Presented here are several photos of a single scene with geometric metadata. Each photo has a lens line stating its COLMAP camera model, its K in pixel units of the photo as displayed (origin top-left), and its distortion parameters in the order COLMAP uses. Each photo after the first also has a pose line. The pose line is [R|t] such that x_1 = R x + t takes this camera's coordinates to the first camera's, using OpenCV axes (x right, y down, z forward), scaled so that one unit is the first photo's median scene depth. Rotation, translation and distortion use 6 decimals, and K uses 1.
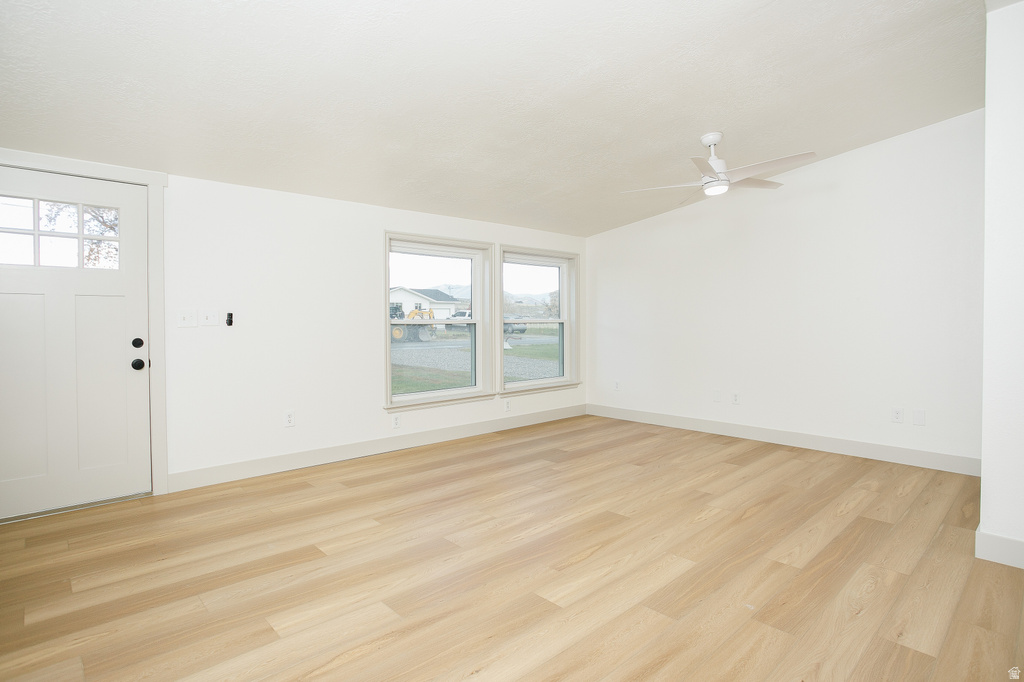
lens RADIAL K [[536.4, 0, 510.0], [0, 536.4, 334.6], [0, 0, 1]] dist [-0.038208, 0.005841]
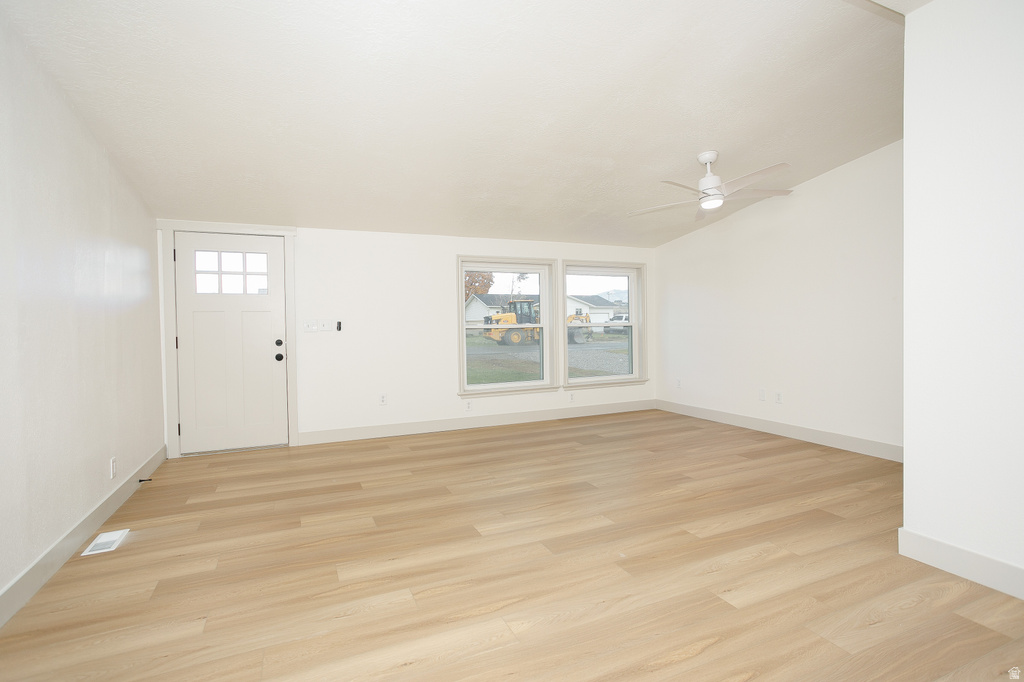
lens RADIAL K [[496.2, 0, 504.8], [0, 496.2, 341.7], [0, 0, 1]] dist [-0.031793, 0.008934]
pose [[0.944554, 0.000300, -0.328357, 0.320627], [0.002720, 0.999958, 0.008737, 0.001888], [0.328346, -0.009146, 0.944513, -0.100083]]
